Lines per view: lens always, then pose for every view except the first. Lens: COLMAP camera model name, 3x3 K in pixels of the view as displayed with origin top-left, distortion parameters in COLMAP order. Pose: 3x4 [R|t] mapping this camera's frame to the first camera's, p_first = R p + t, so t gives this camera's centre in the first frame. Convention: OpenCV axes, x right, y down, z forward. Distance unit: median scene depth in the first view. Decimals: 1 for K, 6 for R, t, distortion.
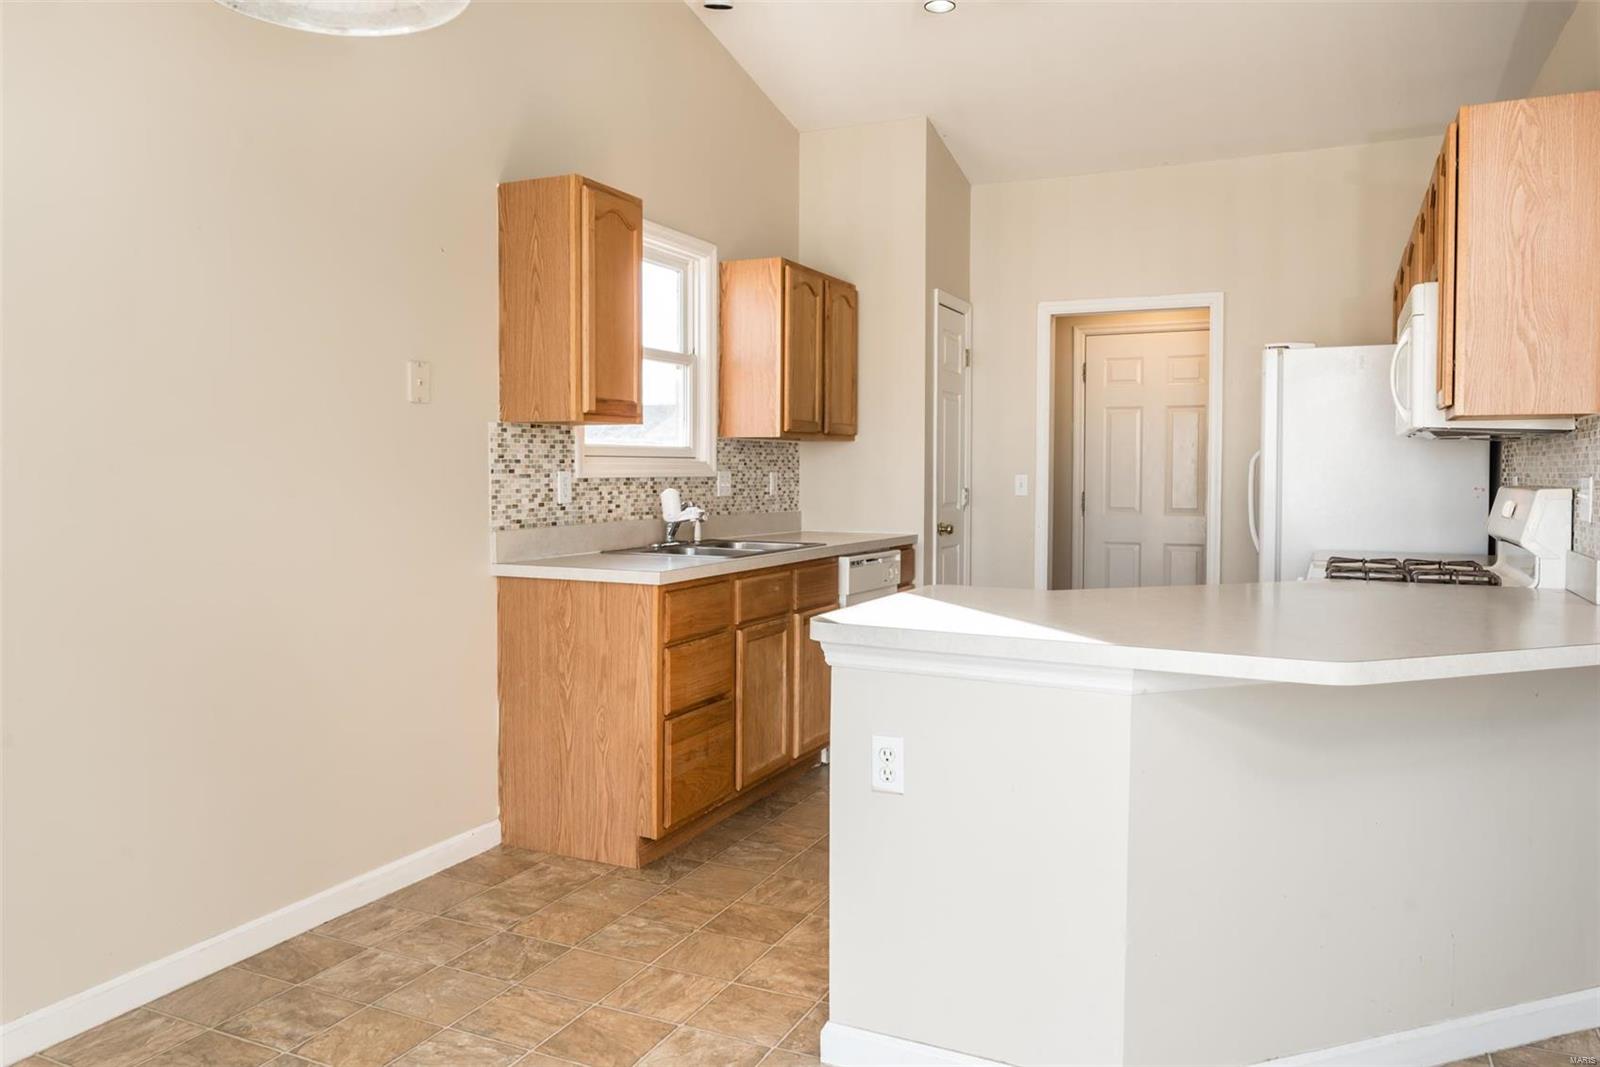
lens RADIAL K [[1130.5, 0, 778.4], [0, 1130.5, 494.0], [0, 0, 1]] dist [0.004850, -0.000938]
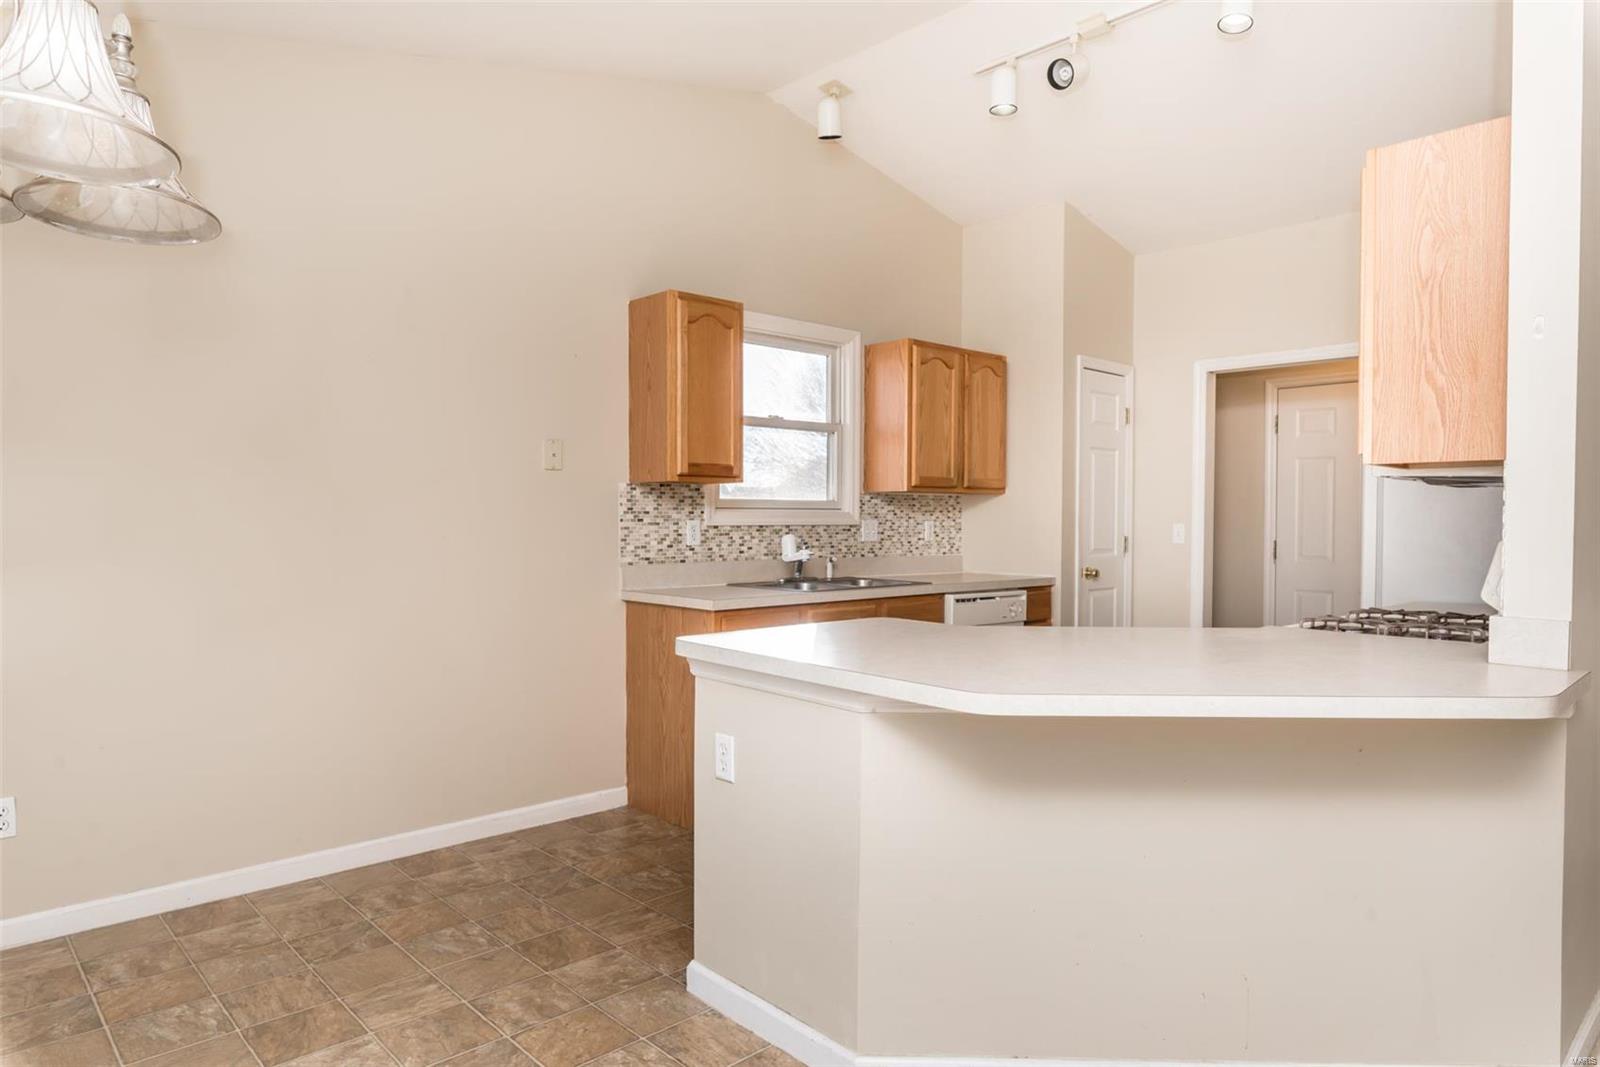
lens RADIAL K [[978.2, 0, 799.8], [0, 978.2, 530.6], [0, 0, 1]] dist [0.004561, 0.000567]
pose [[0.927623, 0.004605, -0.373490, 0.360217], [-0.008076, 0.999938, -0.007730, -0.000934], [0.373431, 0.010187, 0.927602, 0.021823]]
